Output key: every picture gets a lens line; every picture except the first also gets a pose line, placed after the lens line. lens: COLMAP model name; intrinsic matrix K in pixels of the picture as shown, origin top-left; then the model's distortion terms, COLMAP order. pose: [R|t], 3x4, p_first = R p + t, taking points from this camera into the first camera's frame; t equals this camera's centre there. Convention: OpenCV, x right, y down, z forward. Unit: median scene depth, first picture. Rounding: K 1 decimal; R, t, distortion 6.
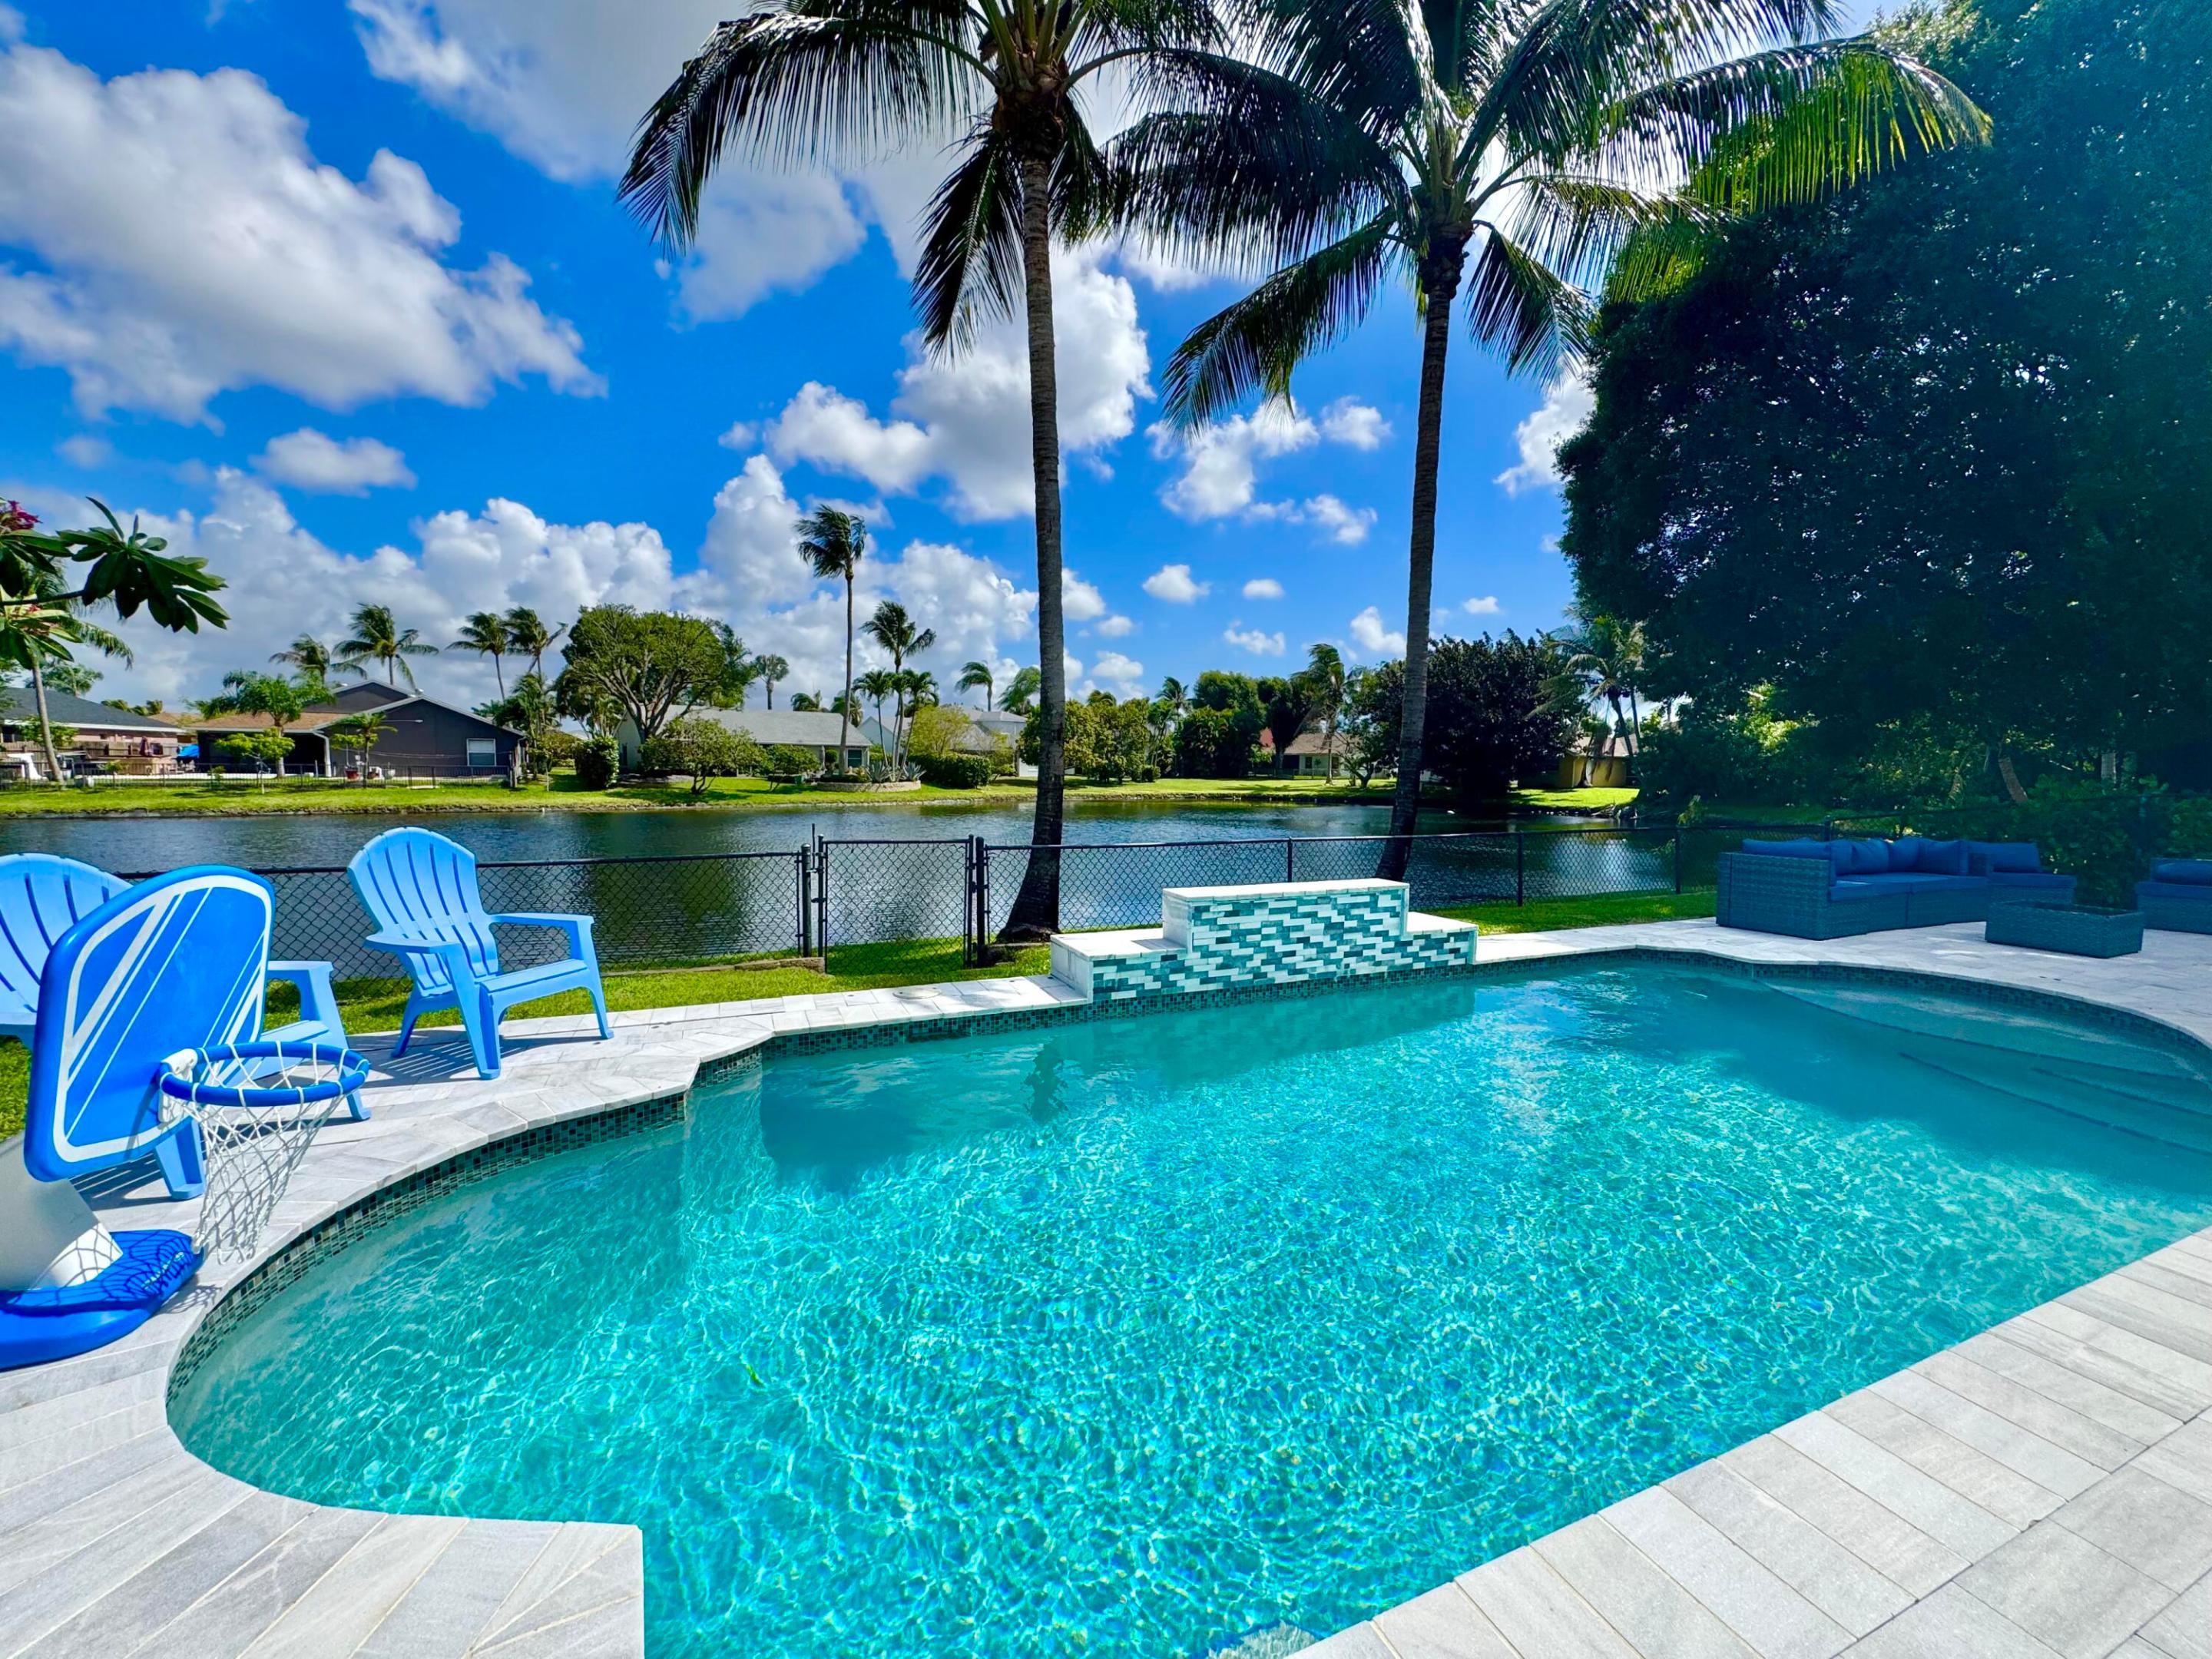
lens RADIAL K [[883.9, 0, 1104.3], [0, 883.9, 817.0], [0, 0, 1]] dist [-0.002472, 0.000079]
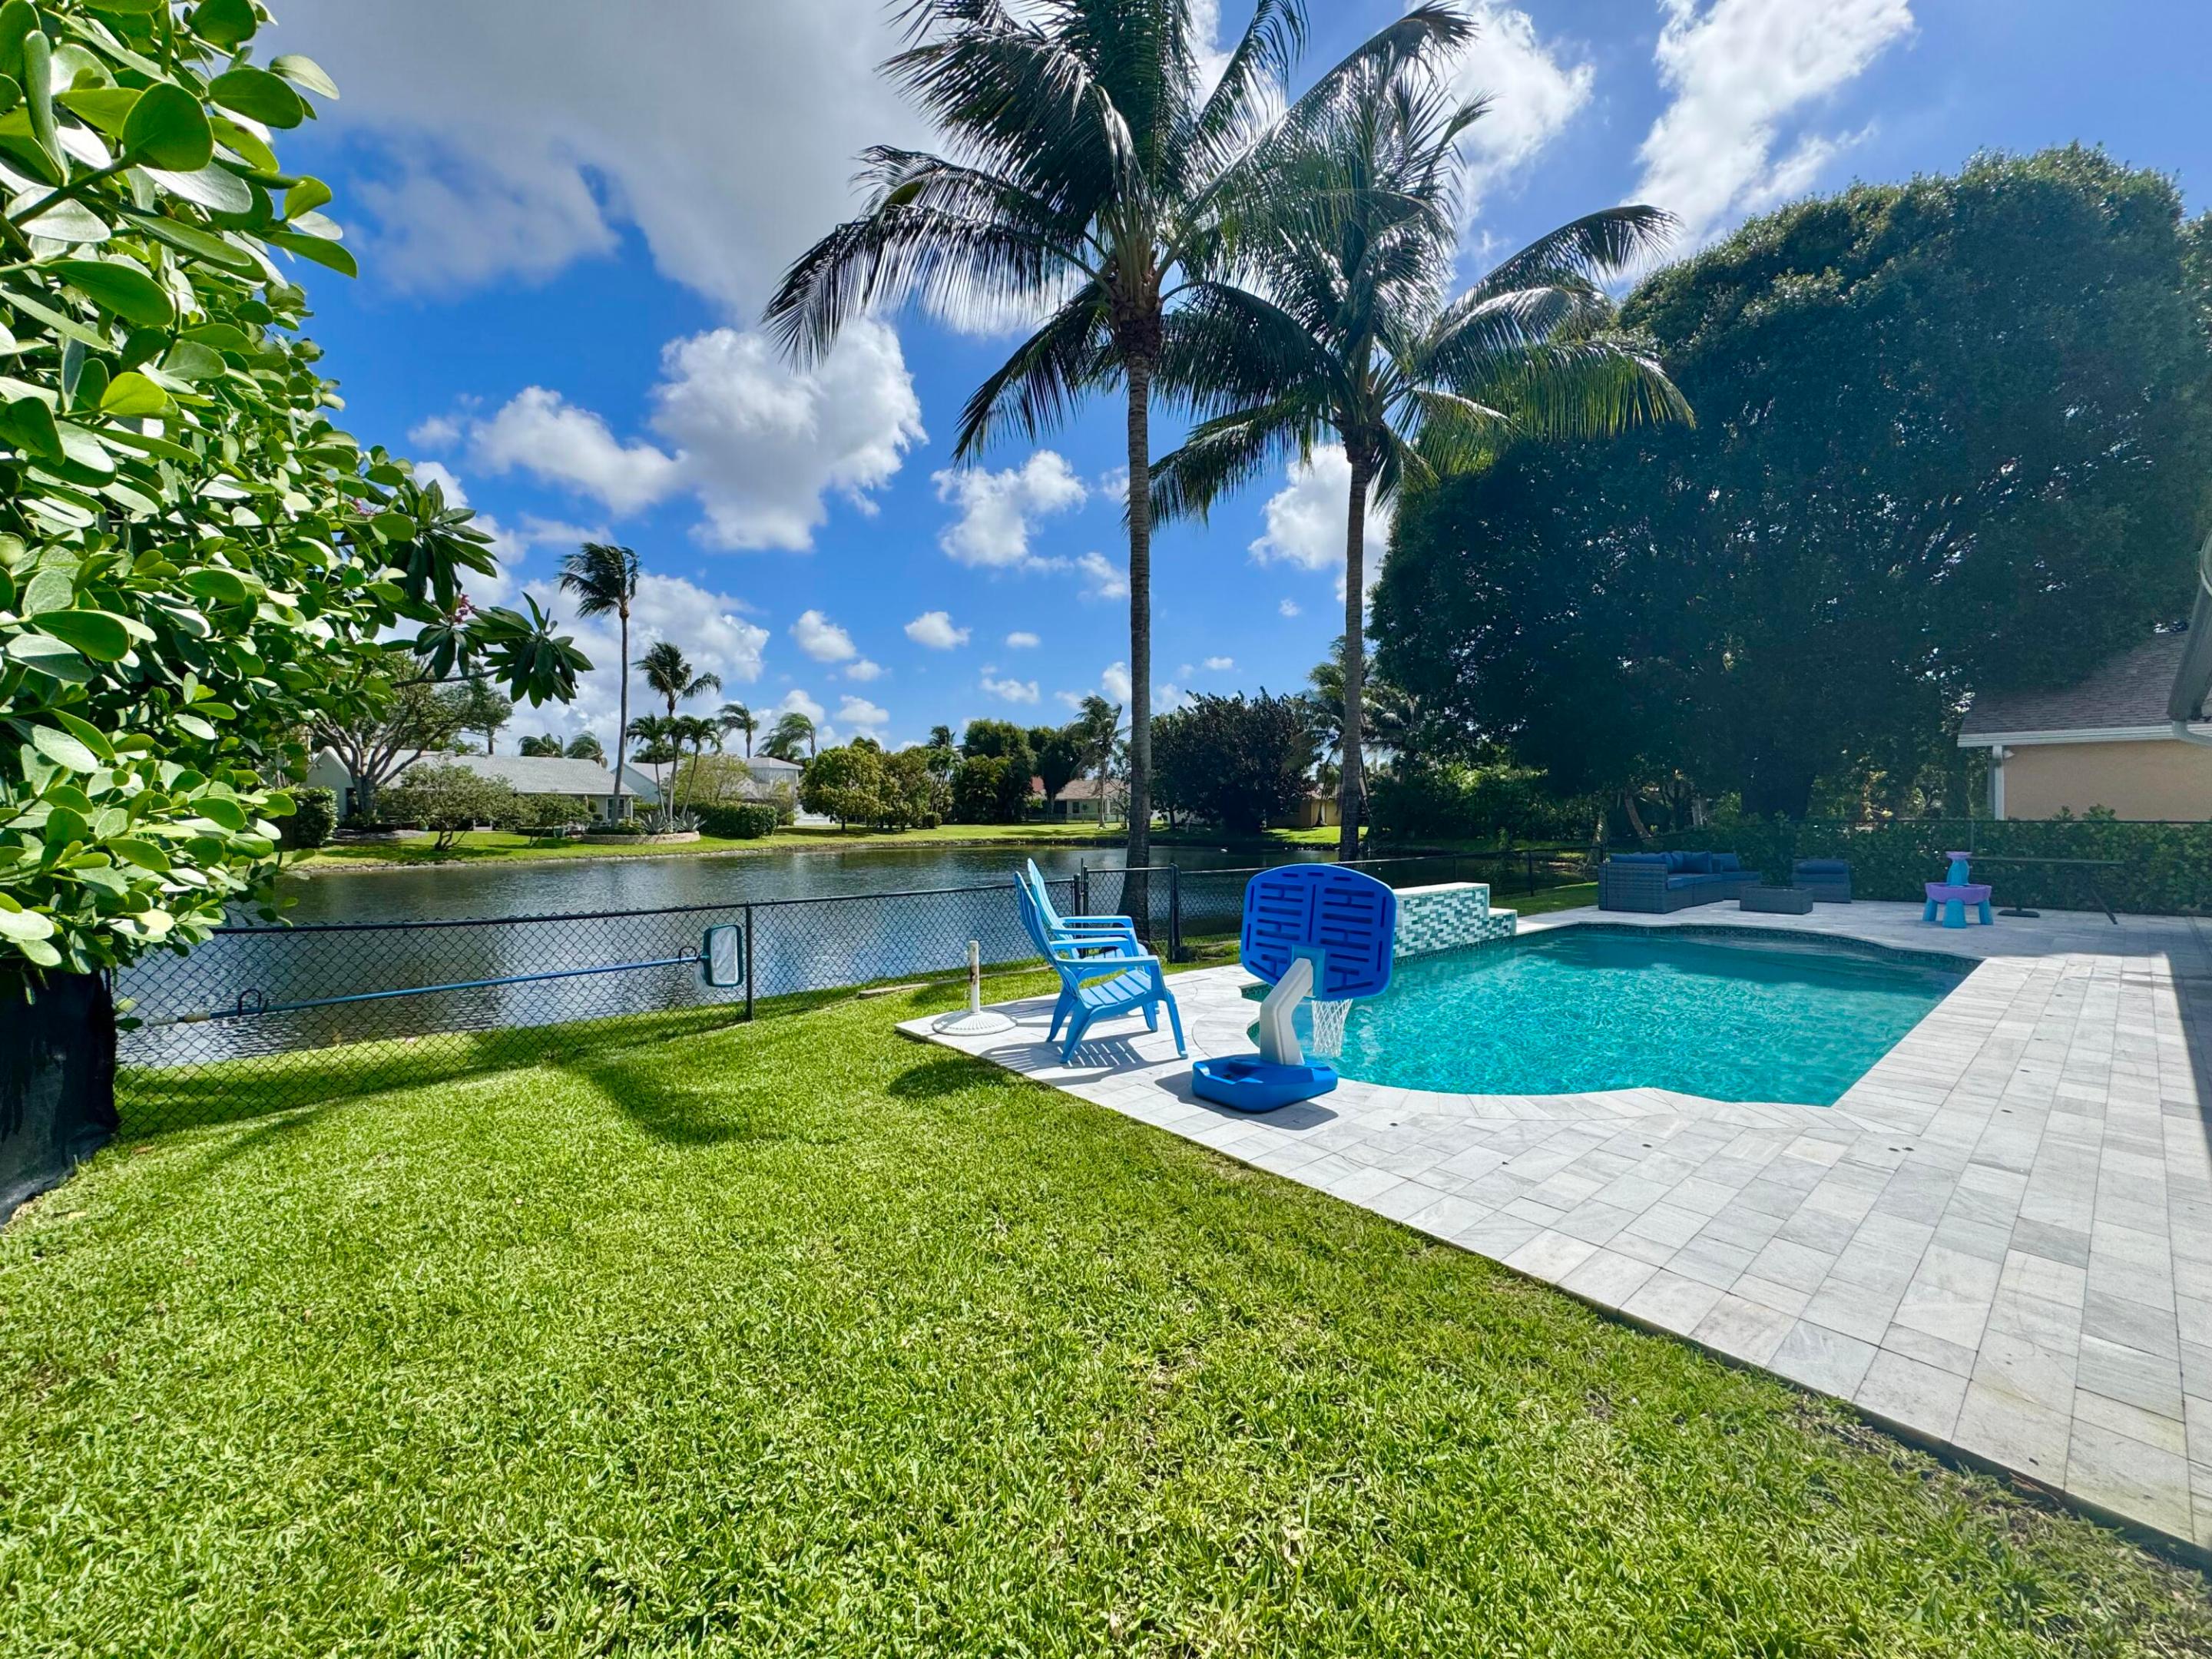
lens RADIAL K [[883.9, 0, 1104.3], [0, 883.9, 817.0], [0, 0, 1]] dist [-0.002472, 0.000079]
pose [[0.956774, -0.014253, 0.290481, -0.092168], [0.029252, 0.998449, -0.047360, 0.001310], [-0.289356, 0.053810, 0.955708, -0.037252]]
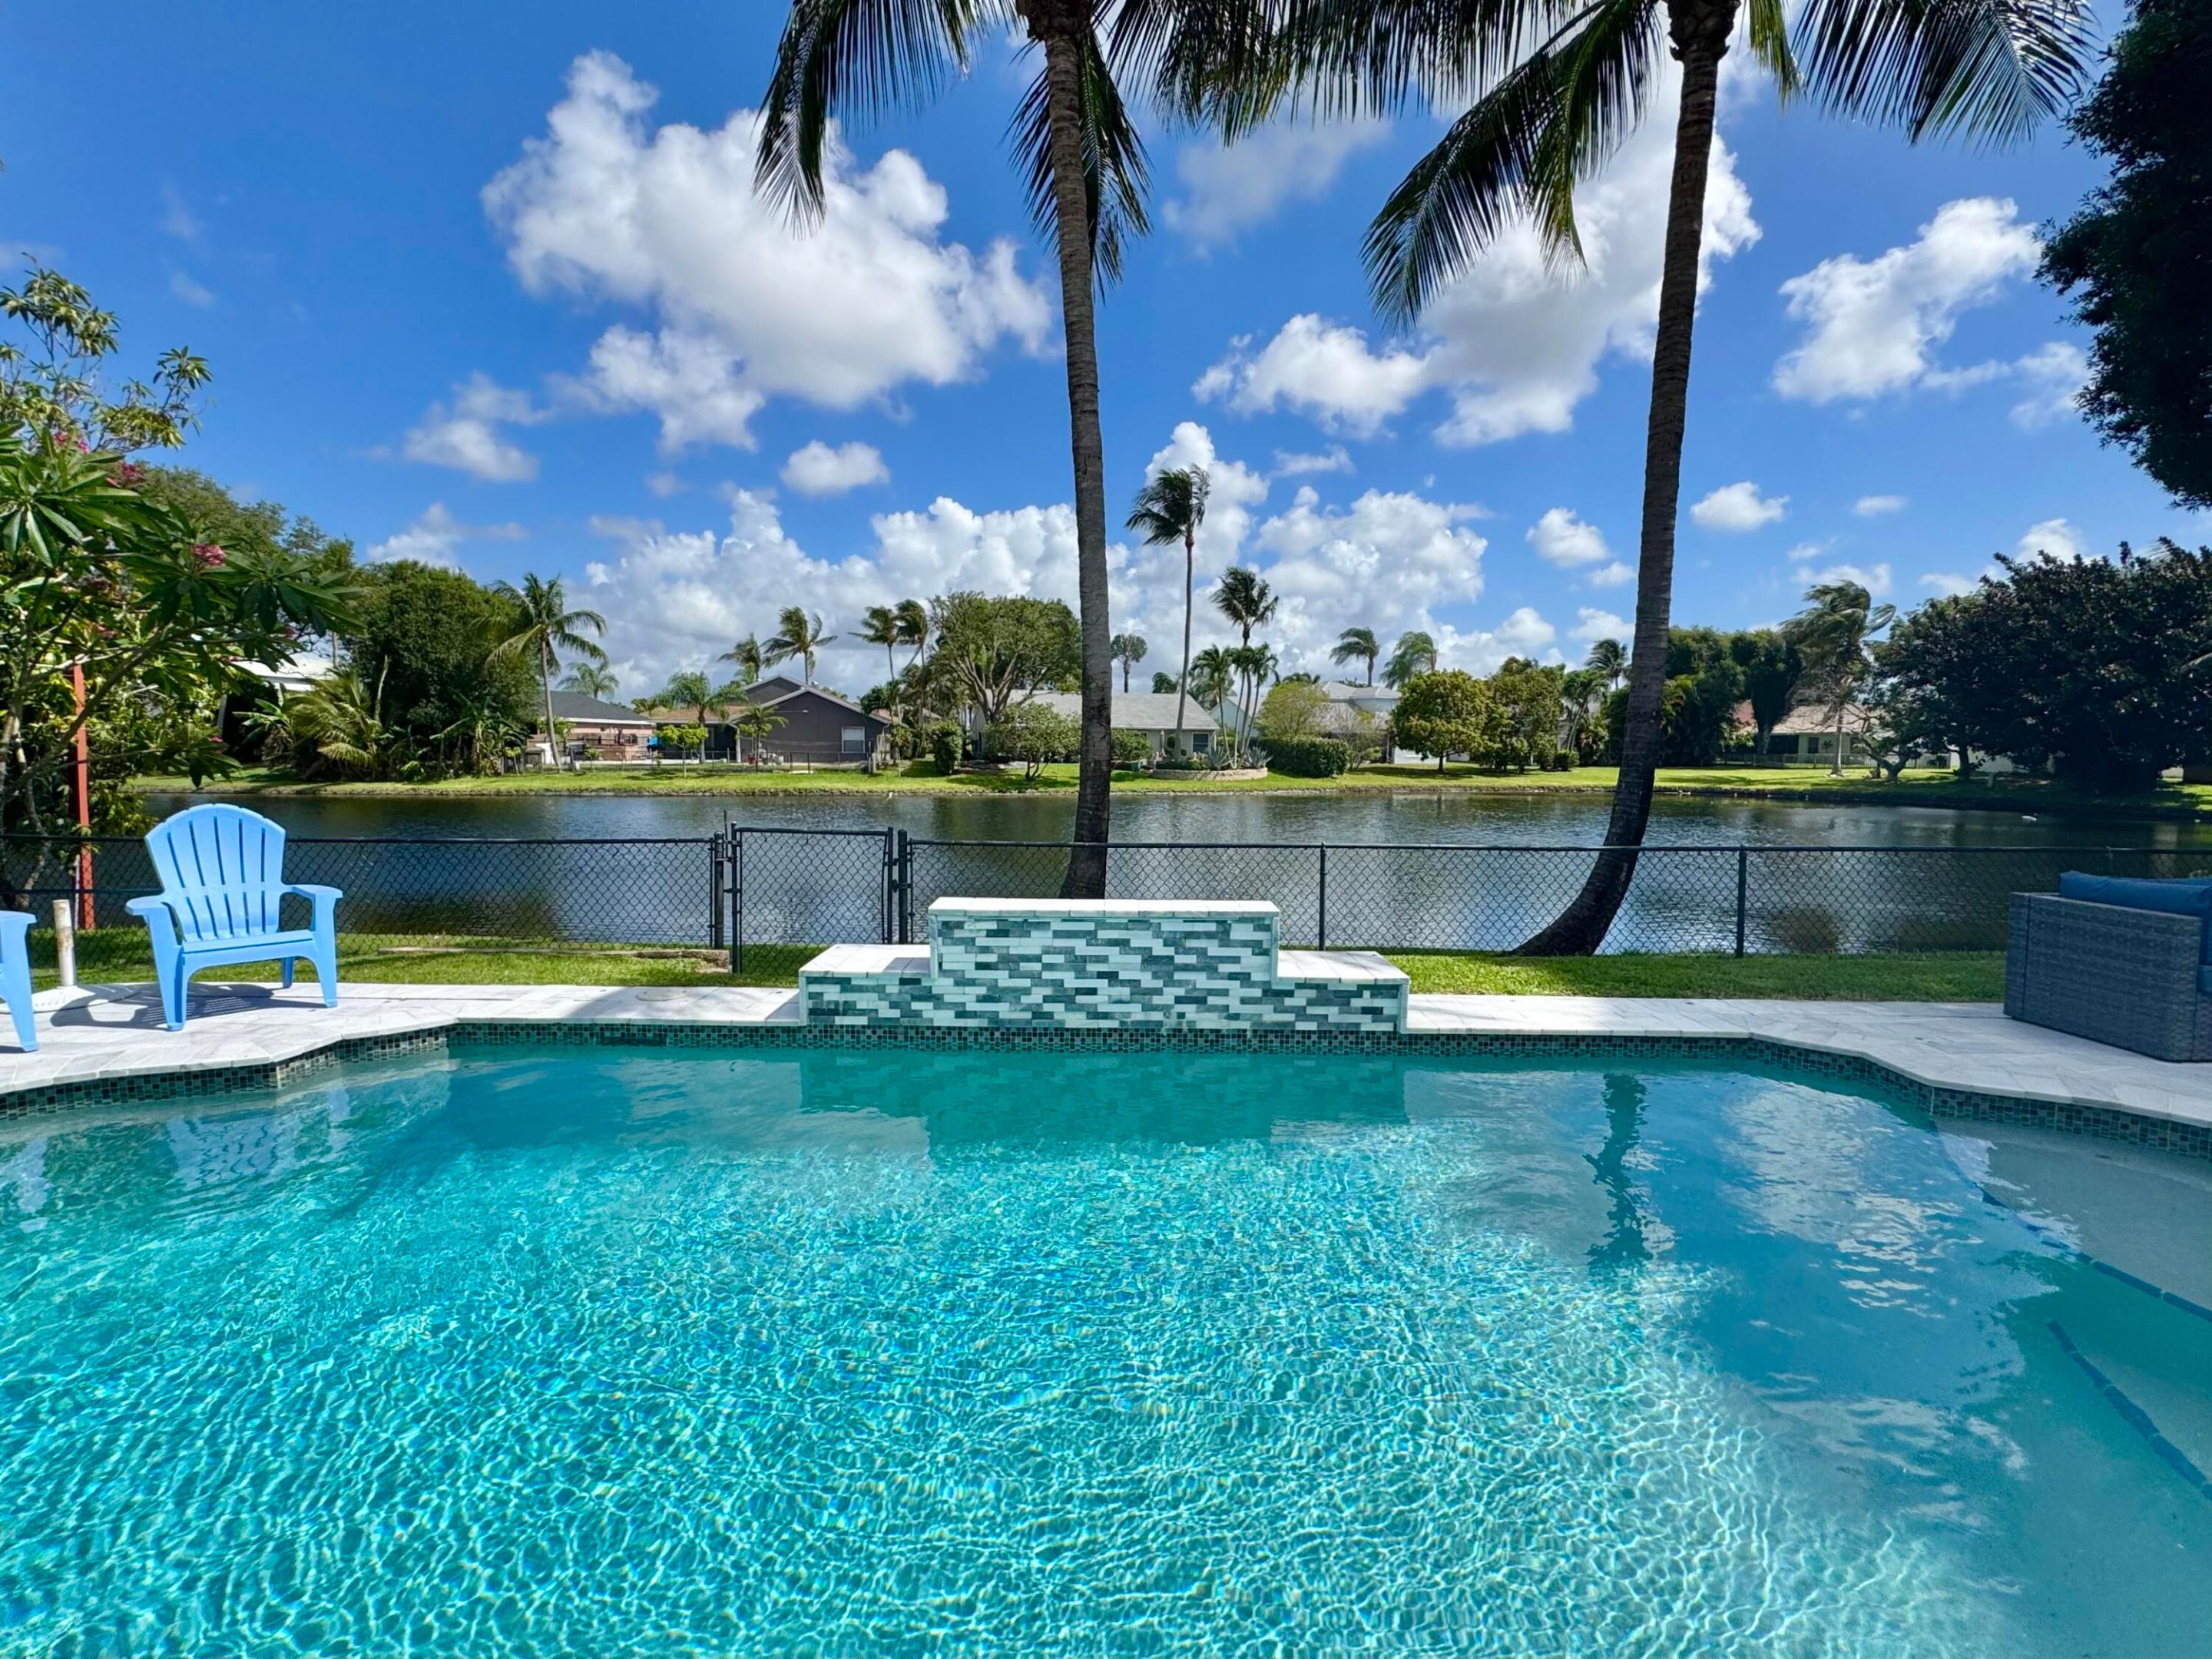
lens RADIAL K [[1000.5, 0, 1106.0], [0, 1000.5, 829.5], [0, 0, 1]] dist [-0.003420, -0.000009]
pose [[0.915513, 0.028655, -0.401267, 0.064997], [-0.020679, 0.999493, 0.024193, -0.000776], [0.401757, -0.013851, 0.915642, 0.024516]]
